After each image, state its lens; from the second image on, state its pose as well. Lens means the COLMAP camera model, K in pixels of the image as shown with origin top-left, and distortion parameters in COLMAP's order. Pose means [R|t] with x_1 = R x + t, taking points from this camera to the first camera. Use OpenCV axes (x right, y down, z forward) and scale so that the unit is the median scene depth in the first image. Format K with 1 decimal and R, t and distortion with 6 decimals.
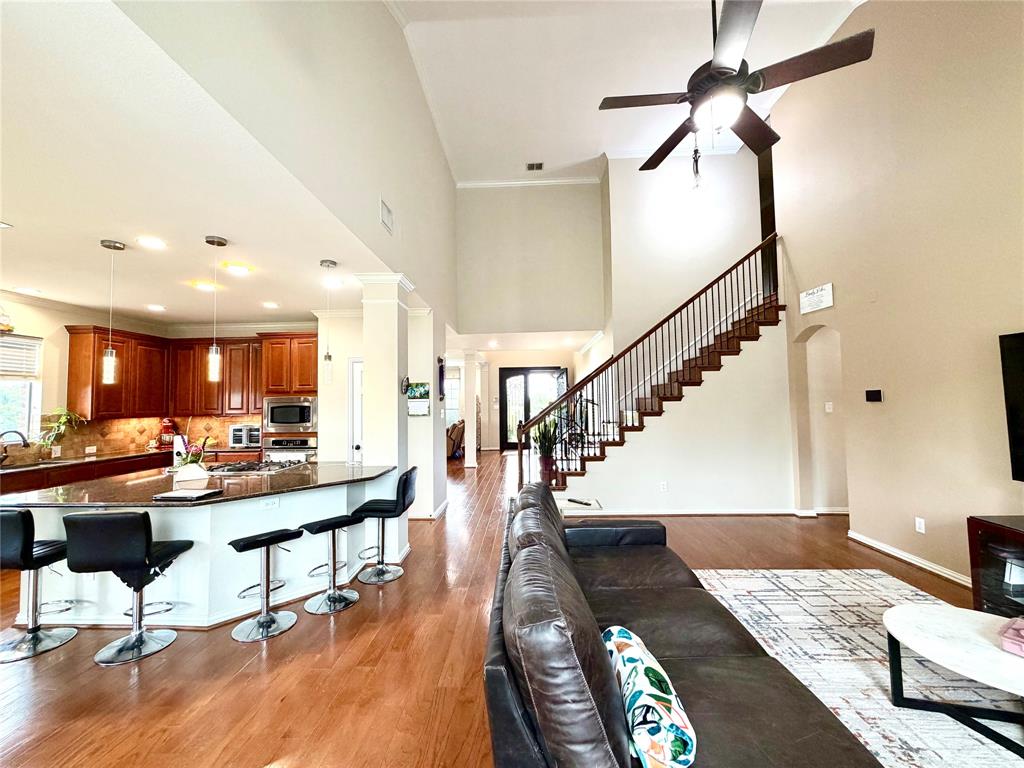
lens RADIAL K [[408.9, 0, 509.9], [0, 408.9, 382.3], [0, 0, 1]] dist [-0.000080, 0.000585]
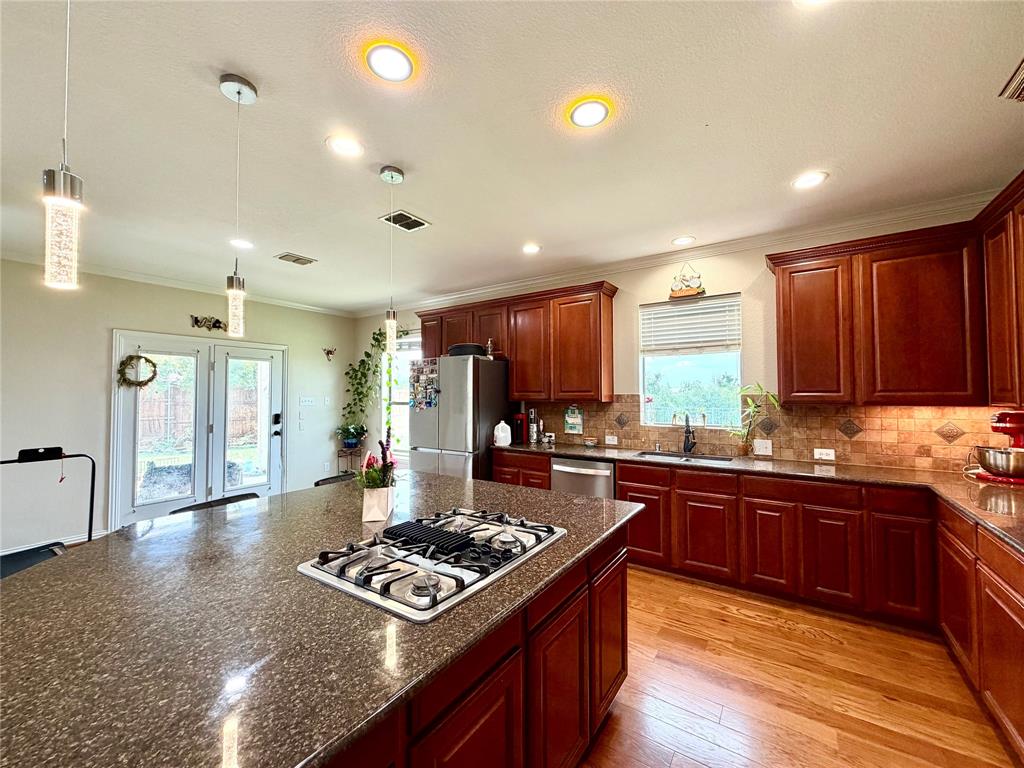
lens RADIAL K [[408.9, 0, 509.1], [0, 408.9, 384.7], [0, 0, 1]] dist [-0.000080, 0.000585]
pose [[-0.529484, -0.002471, -0.848316, -0.286180], [0.052681, 0.997970, -0.035788, 0.064624], [0.846683, -0.063639, -0.528279, 1.023622]]
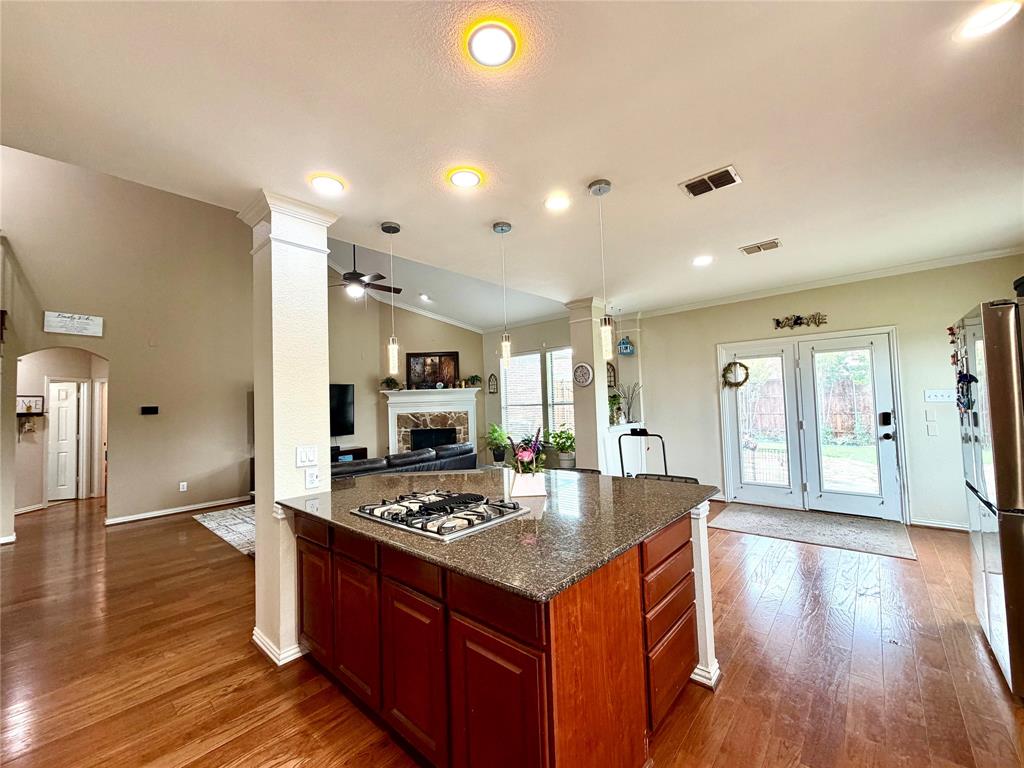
lens RADIAL K [[408.9, 0, 510.5], [0, 408.9, 384.4], [0, 0, 1]] dist [-0.000080, 0.000585]
pose [[-0.775819, 0.069337, 0.627135, -0.856187], [0.016013, 0.995787, -0.090287, 0.078137], [-0.630753, -0.060003, -0.773660, 1.114190]]
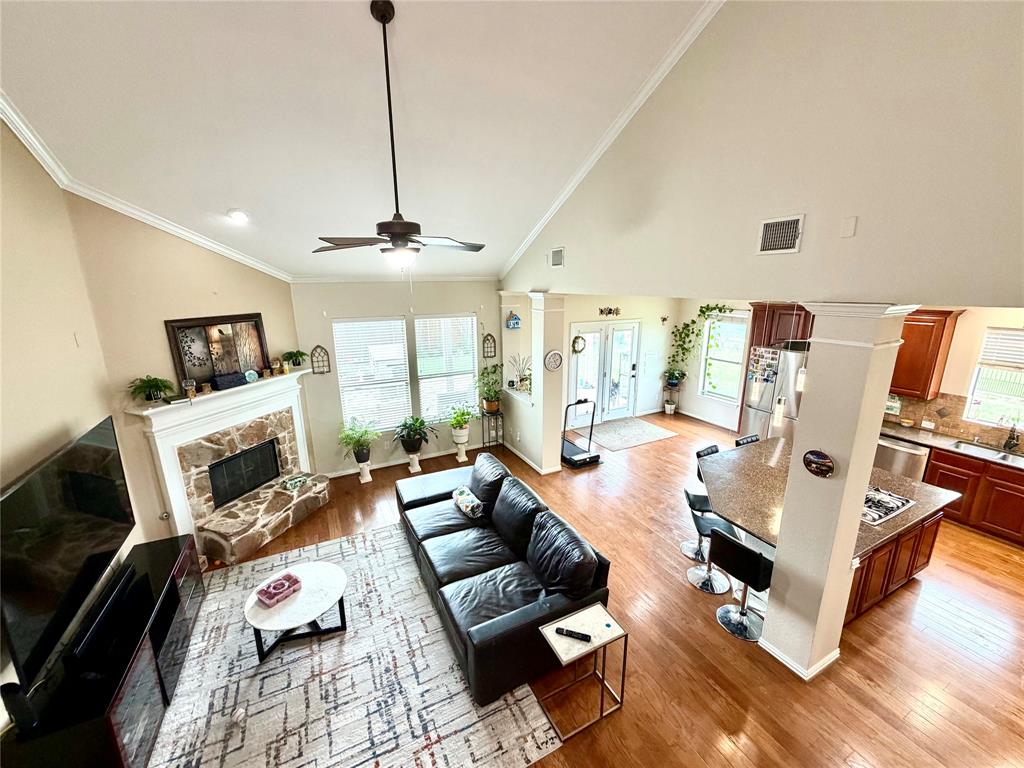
lens RADIAL K [[408.9, 0, 510.5], [0, 408.9, 382.9], [0, 0, 1]] dist [-0.000080, 0.000585]
pose [[-0.870432, 0.141125, -0.471627, 0.419959], [0.046679, 0.977373, 0.206310, -0.248006], [0.490071, 0.157564, -0.857324, 1.136002]]
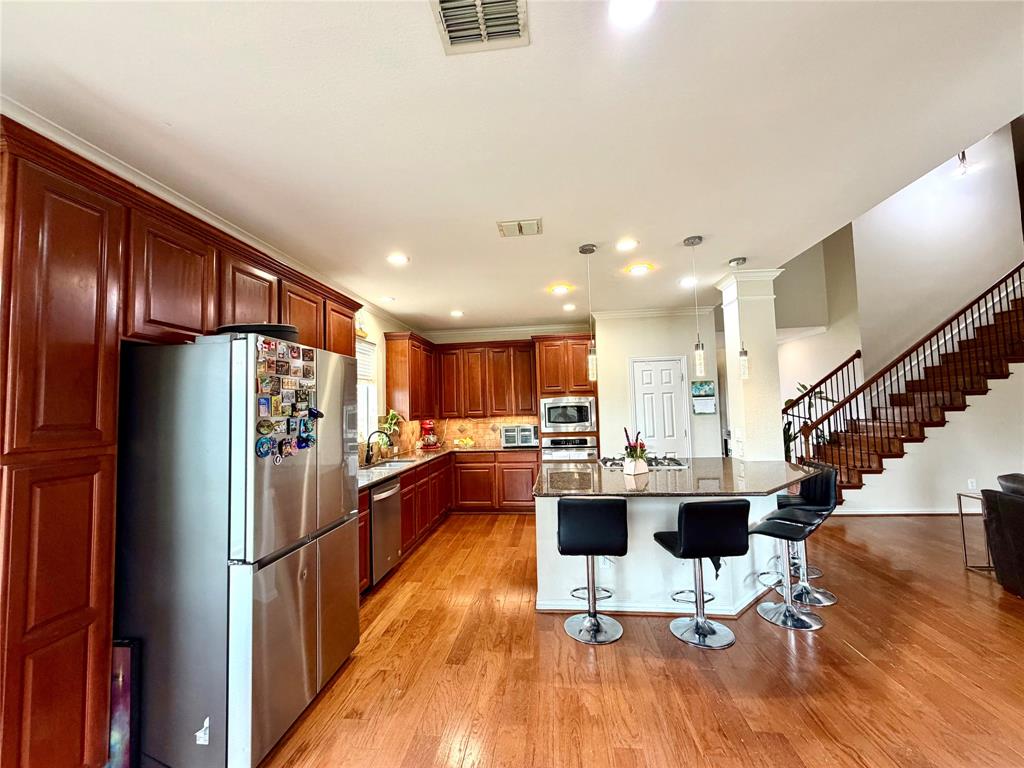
lens RADIAL K [[408.9, 0, 511.7], [0, 408.9, 383.6], [0, 0, 1]] dist [-0.000080, 0.000585]
pose [[0.997865, -0.017320, -0.062970, -0.723516], [0.016662, 0.999801, -0.010969, 0.012248], [0.063148, 0.009896, 0.997955, -0.035474]]
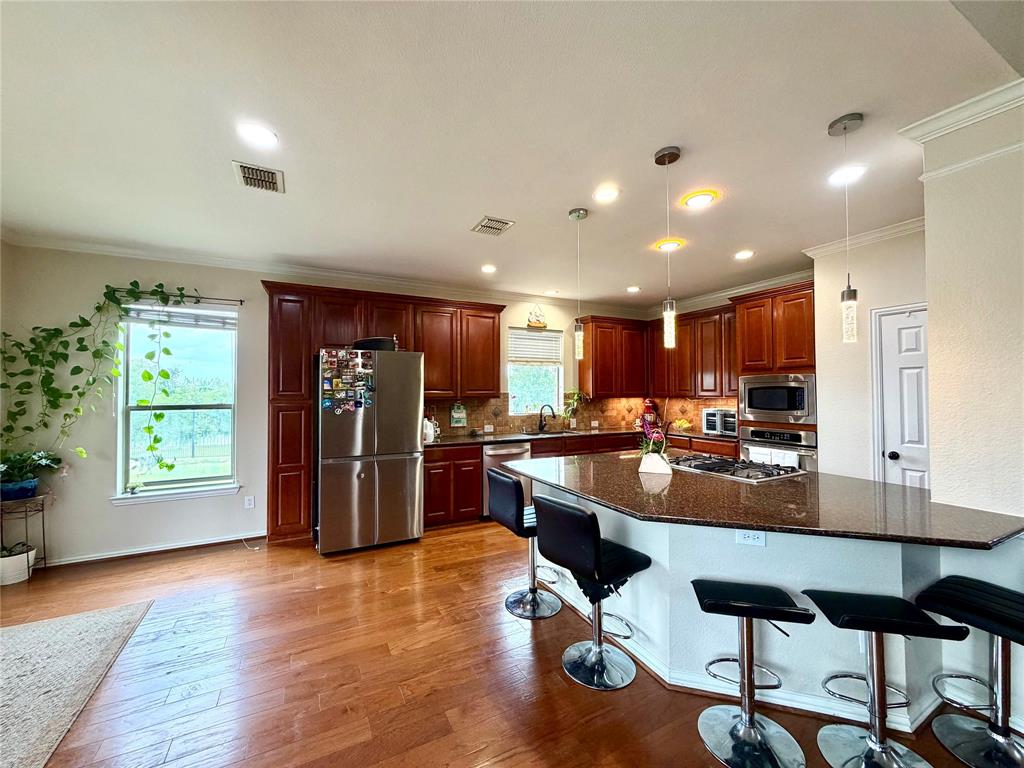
lens RADIAL K [[408.9, 0, 512.7], [0, 408.9, 384.9], [0, 0, 1]] dist [-0.000080, 0.000585]
pose [[0.496816, -0.001337, -0.867855, -0.145584], [0.037776, 0.999084, 0.020086, 0.024362], [0.867033, -0.042763, 0.496412, 0.248417]]
